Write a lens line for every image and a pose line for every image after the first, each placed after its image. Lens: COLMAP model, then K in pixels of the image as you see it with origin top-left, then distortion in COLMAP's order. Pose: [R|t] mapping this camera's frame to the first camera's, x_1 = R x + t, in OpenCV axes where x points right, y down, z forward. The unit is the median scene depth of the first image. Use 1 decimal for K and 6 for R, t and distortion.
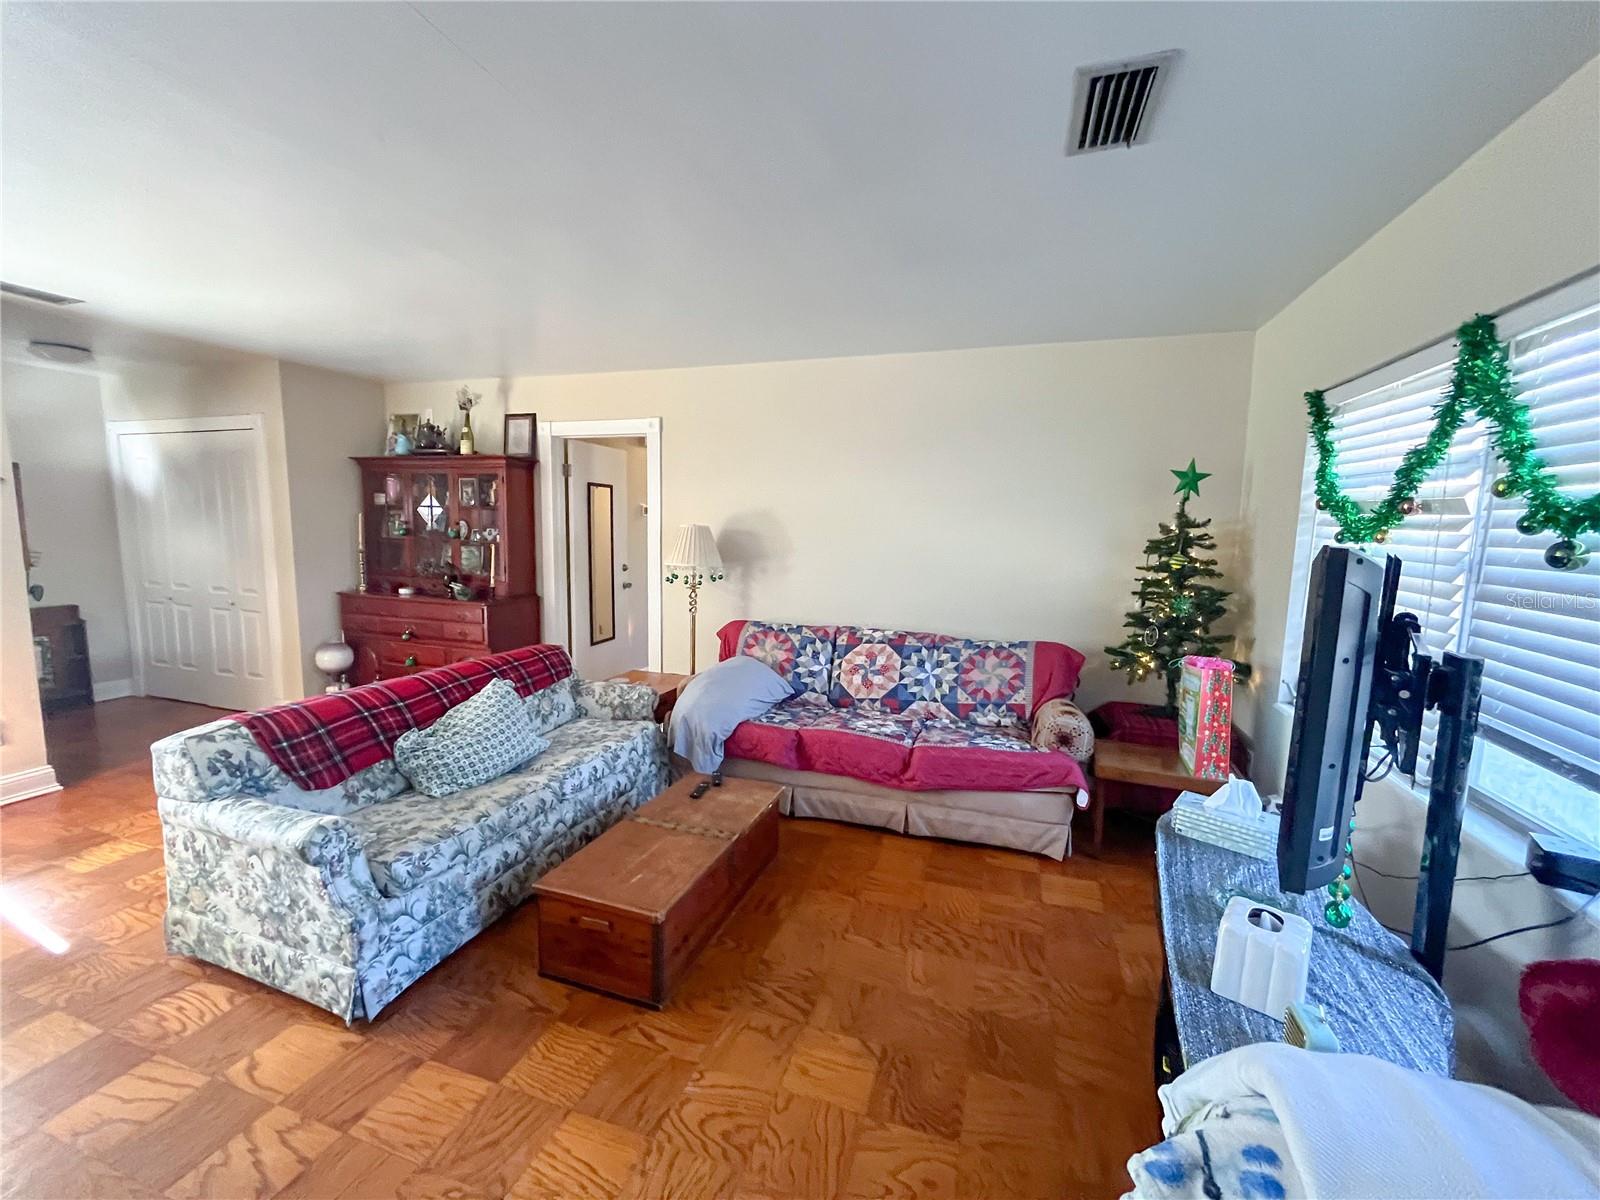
lens RADIAL K [[645.3, 0, 797.8], [0, 645.3, 597.6], [0, 0, 1]] dist [-0.007065, -0.000346]
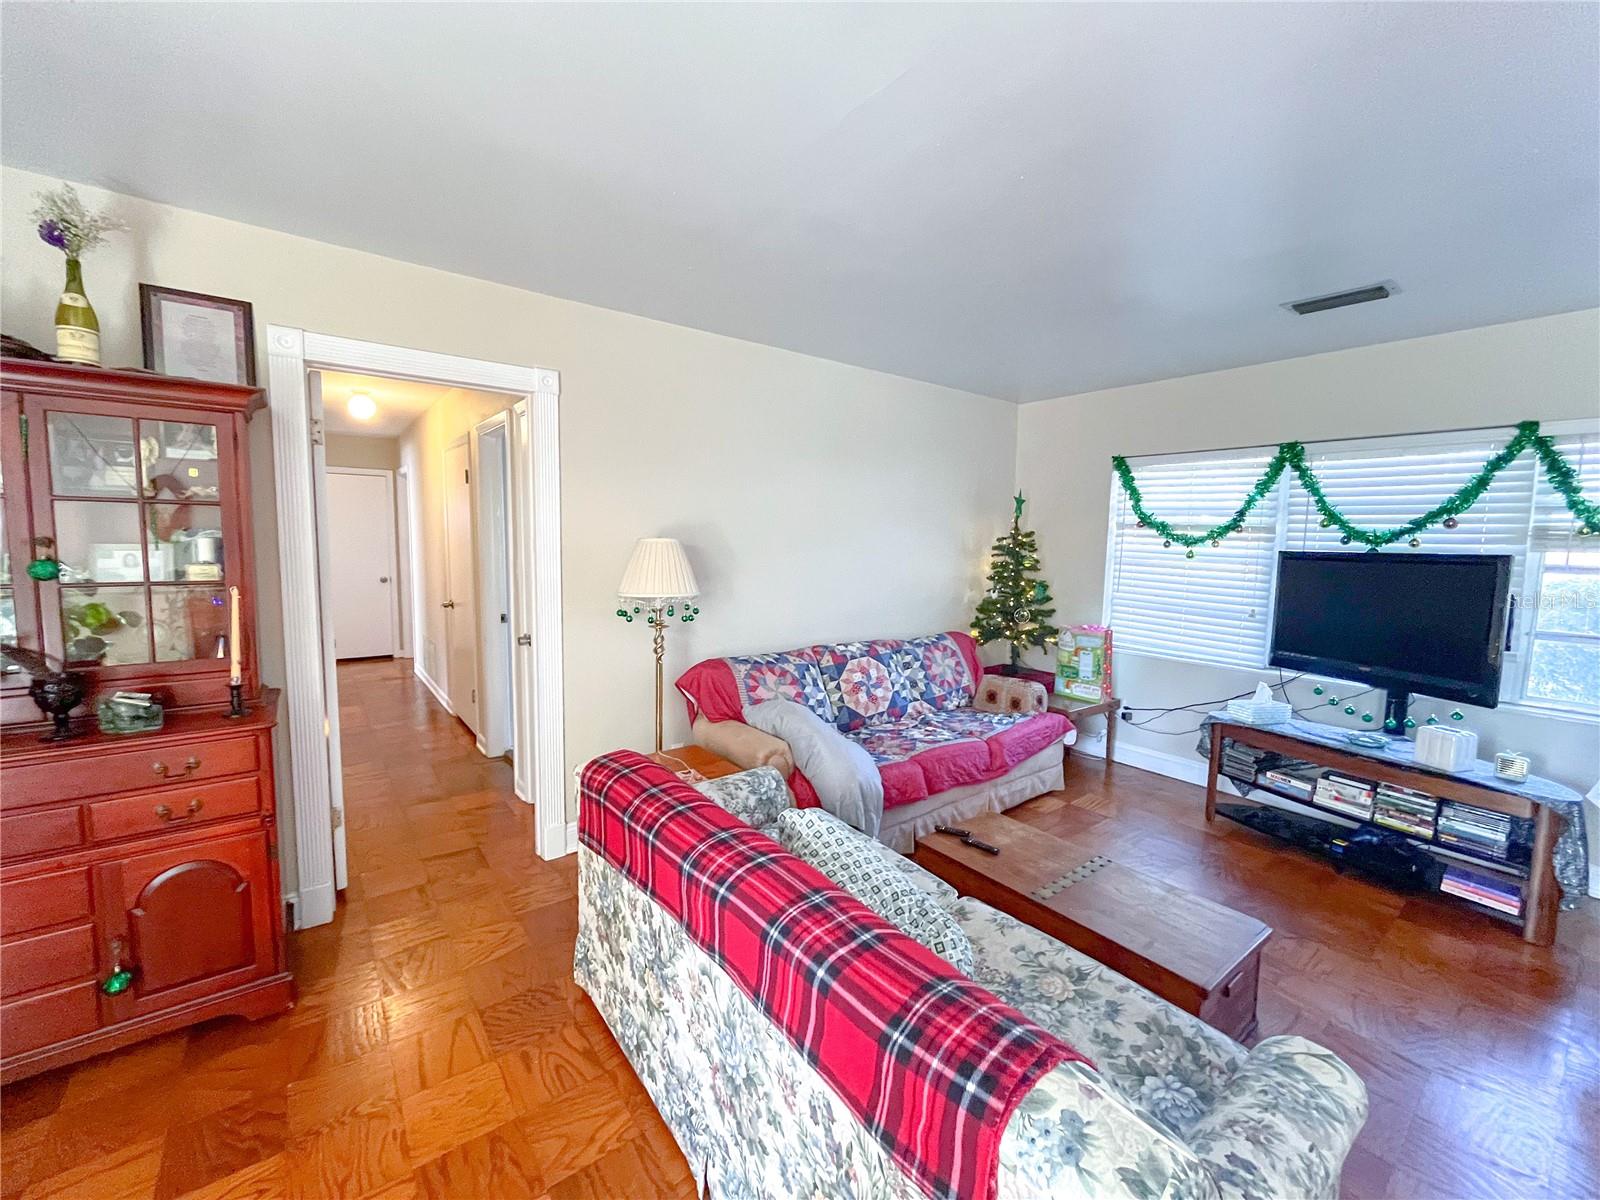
lens RADIAL K [[645.3, 0, 797.1], [0, 645.3, 599.0], [0, 0, 1]] dist [-0.007065, -0.000346]
pose [[0.562319, -0.090534, 0.821949, -0.777595], [0.087524, 0.994921, 0.049708, -0.079648], [-0.822275, 0.043988, 0.567387, 0.550064]]
